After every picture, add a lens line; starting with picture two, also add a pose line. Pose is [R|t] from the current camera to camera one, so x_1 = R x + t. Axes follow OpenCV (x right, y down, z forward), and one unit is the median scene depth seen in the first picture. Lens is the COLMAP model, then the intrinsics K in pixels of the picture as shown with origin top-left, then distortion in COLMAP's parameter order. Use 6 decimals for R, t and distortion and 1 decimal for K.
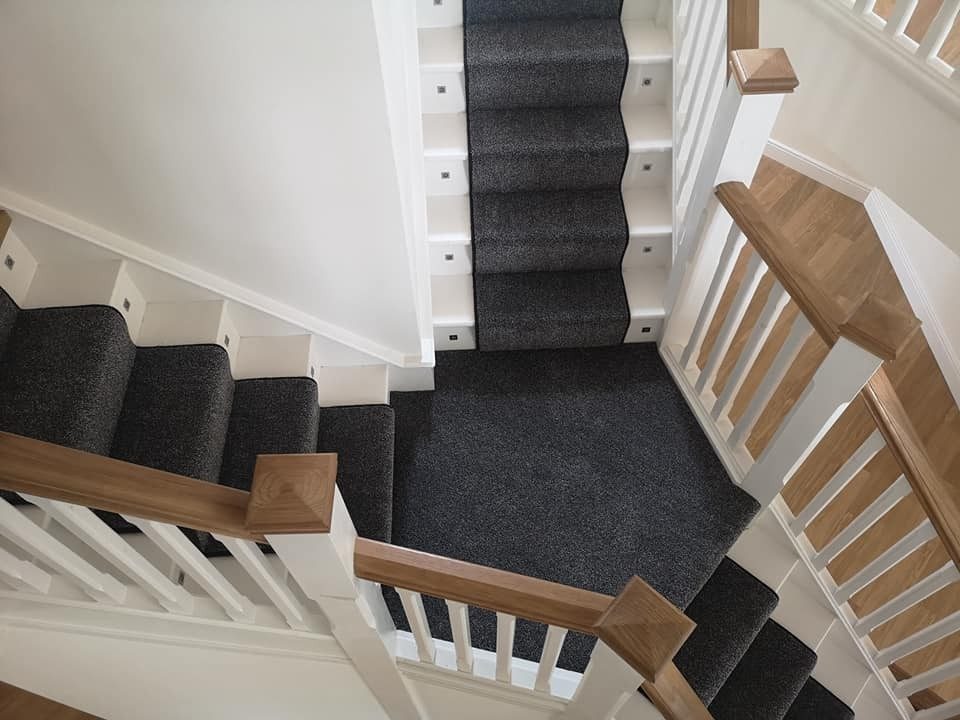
lens RADIAL K [[734.1, 0, 480.0], [0, 734.1, 360.0], [0, 0, 1]] dist [0.070756, -0.070589]
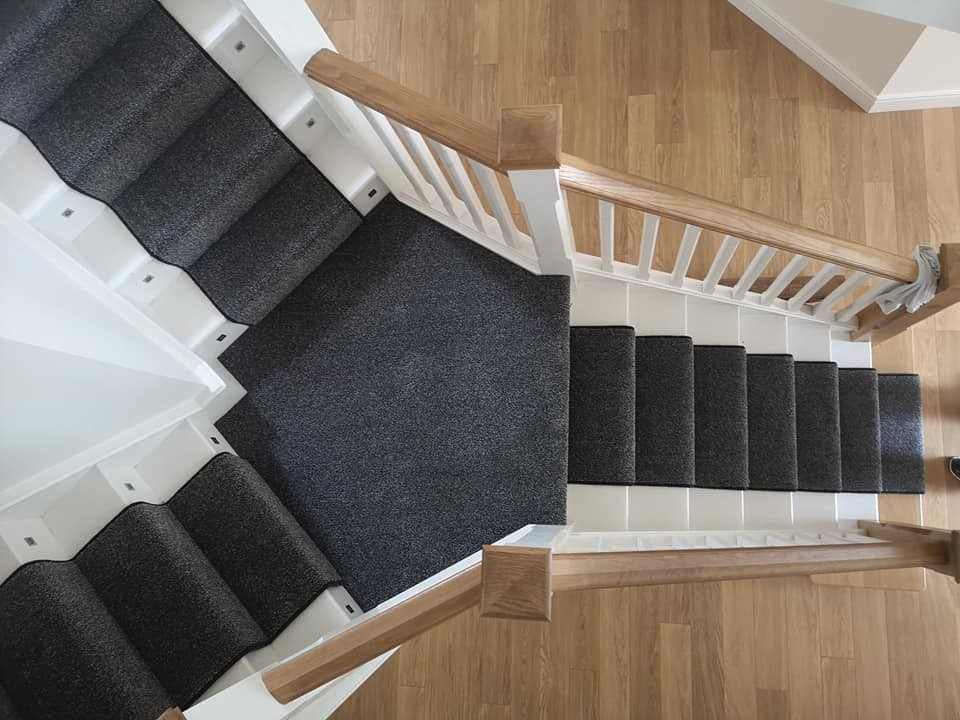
lens RADIAL K [[734.1, 0, 480.0], [0, 734.1, 360.0], [0, 0, 1]] dist [0.070756, -0.070589]
pose [[0.750602, -0.660567, -0.015714, 0.212258], [0.623267, 0.699922, 0.348780, -0.138443], [-0.219394, -0.271589, 0.937073, 0.053110]]
